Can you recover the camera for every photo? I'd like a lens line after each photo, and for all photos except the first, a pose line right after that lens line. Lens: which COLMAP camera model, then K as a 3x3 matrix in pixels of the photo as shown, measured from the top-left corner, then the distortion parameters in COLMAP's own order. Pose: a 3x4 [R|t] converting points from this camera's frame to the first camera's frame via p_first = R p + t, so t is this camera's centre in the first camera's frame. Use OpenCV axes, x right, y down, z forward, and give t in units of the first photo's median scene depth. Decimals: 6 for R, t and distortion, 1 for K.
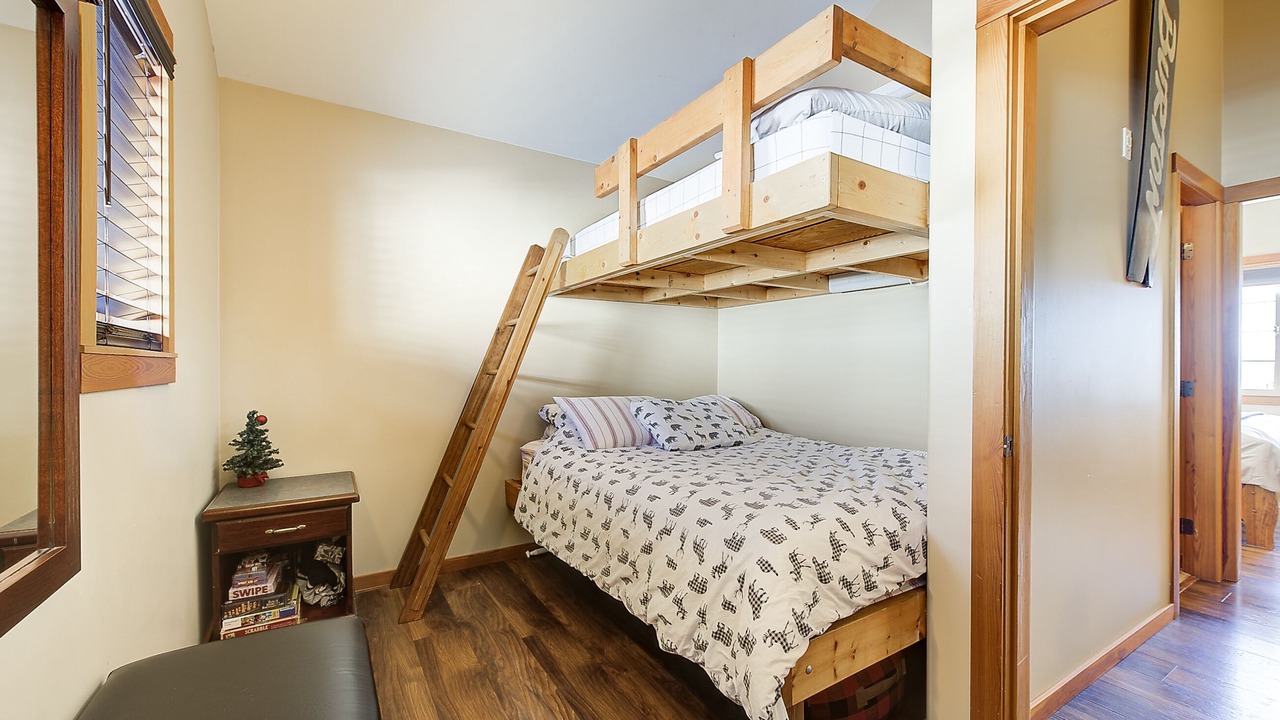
lens RADIAL K [[522.1, 0, 641.3], [0, 522.1, 367.1], [0, 0, 1]] dist [0.014404, -0.000614]
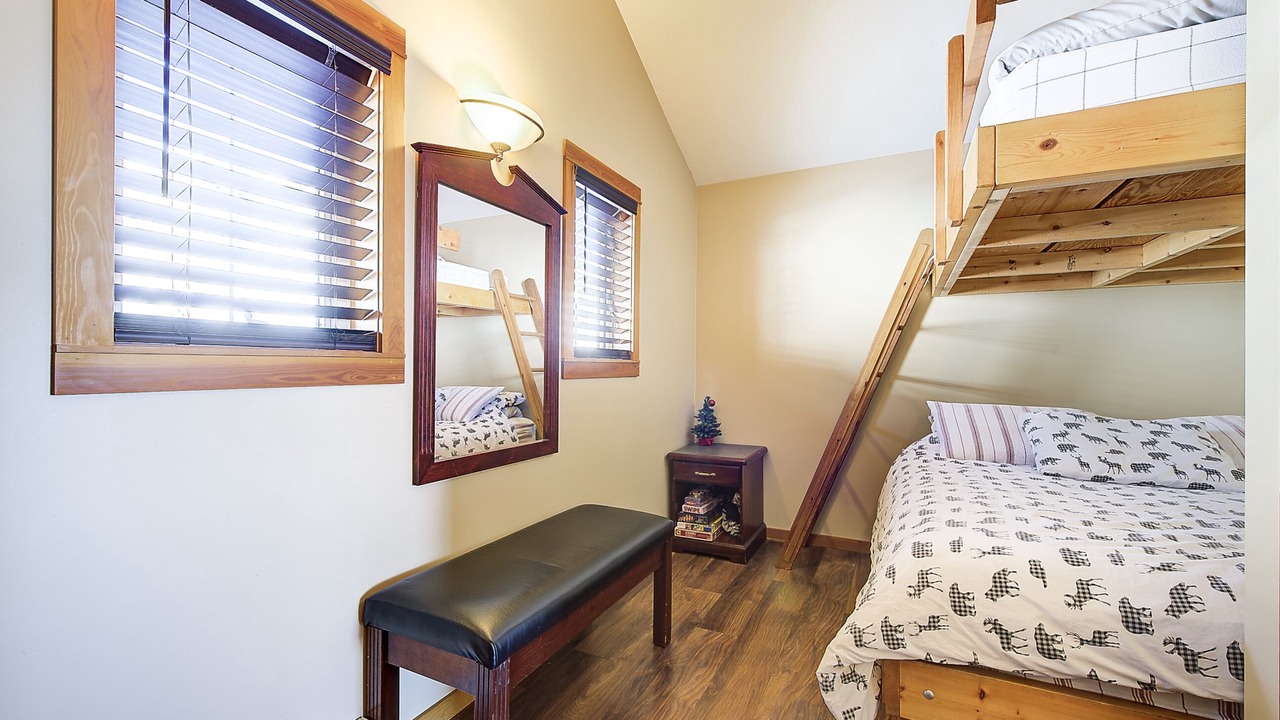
lens RADIAL K [[522.1, 0, 642.2], [0, 522.1, 361.0], [0, 0, 1]] dist [0.014404, -0.000614]
pose [[0.525245, -0.005405, -0.850934, 0.521895], [-0.007811, 0.999907, -0.011173, -0.002923], [0.850915, 0.012515, 0.525154, 0.039530]]
